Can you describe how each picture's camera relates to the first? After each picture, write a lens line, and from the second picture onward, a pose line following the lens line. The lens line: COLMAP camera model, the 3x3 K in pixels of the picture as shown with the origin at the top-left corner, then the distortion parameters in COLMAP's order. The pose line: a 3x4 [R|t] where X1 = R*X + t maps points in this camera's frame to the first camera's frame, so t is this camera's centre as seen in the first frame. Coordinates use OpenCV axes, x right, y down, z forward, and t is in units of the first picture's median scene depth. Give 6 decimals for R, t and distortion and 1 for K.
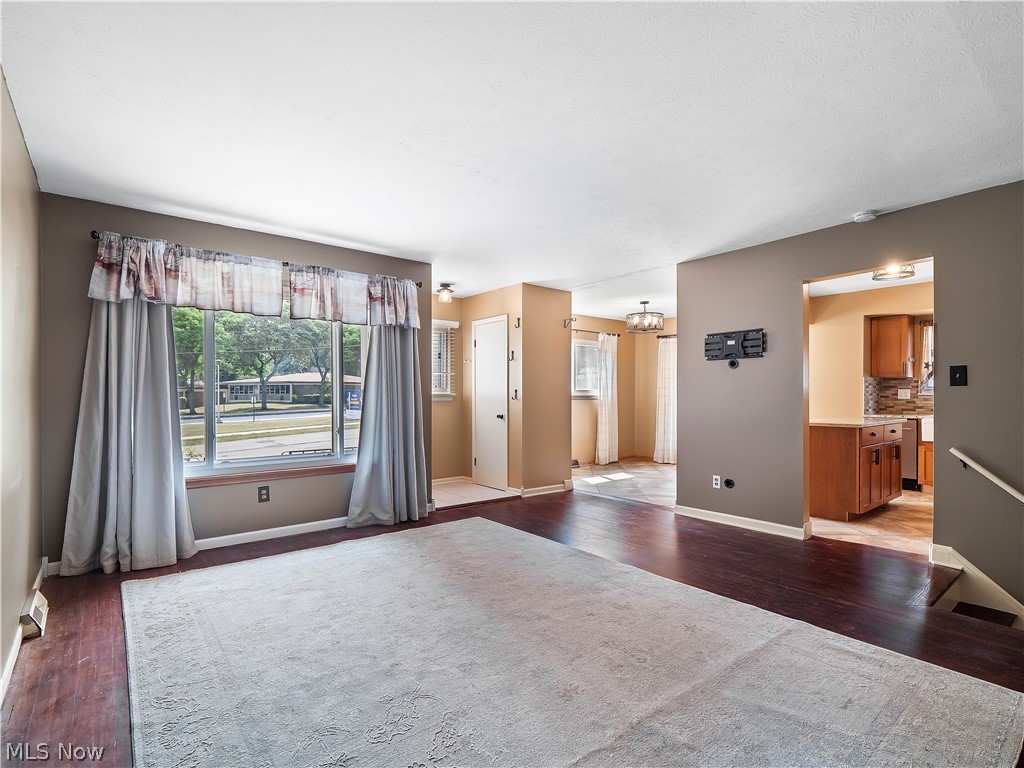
lens RADIAL K [[496.2, 0, 510.9], [0, 496.2, 399.6], [0, 0, 1]] dist [-0.000249, -0.000187]
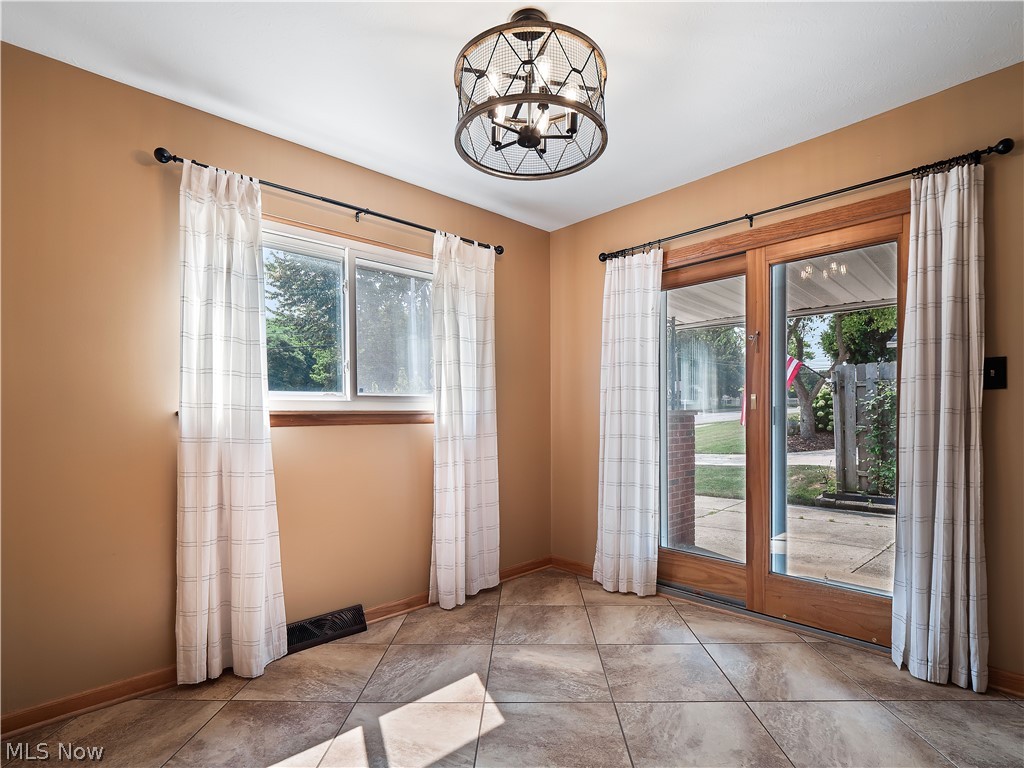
lens RADIAL K [[510.7, 0, 514.6], [0, 510.7, 419.2], [0, 0, 1]] dist [-0.001692, -0.000635]
pose [[0.997012, -0.005270, 0.077064, 0.242123], [0.004963, 0.999979, 0.004171, -0.004259], [-0.077085, -0.003776, 0.997017, 0.748808]]
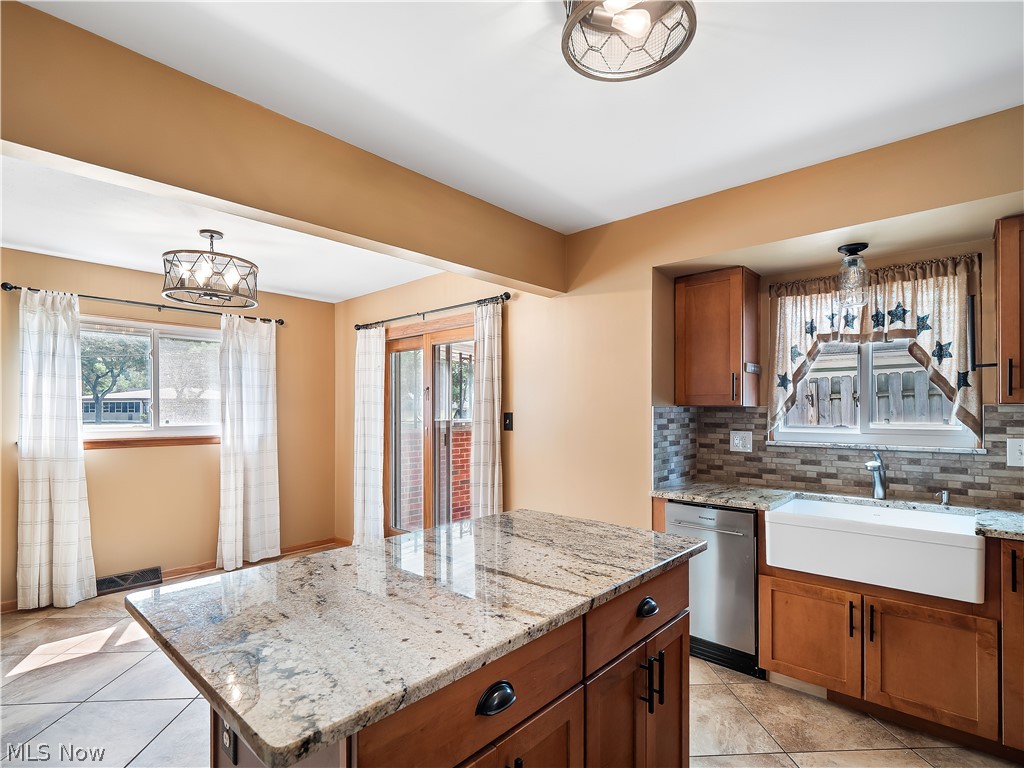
lens RADIAL K [[503.1, 0, 505.8], [0, 503.1, 415.4], [0, 0, 1]] dist [0.022833, -0.022321]
pose [[0.988312, -0.001138, 0.152441, 0.457793], [0.001714, 0.999992, -0.003647, -0.031720], [-0.152435, 0.003866, 0.988306, 0.513534]]
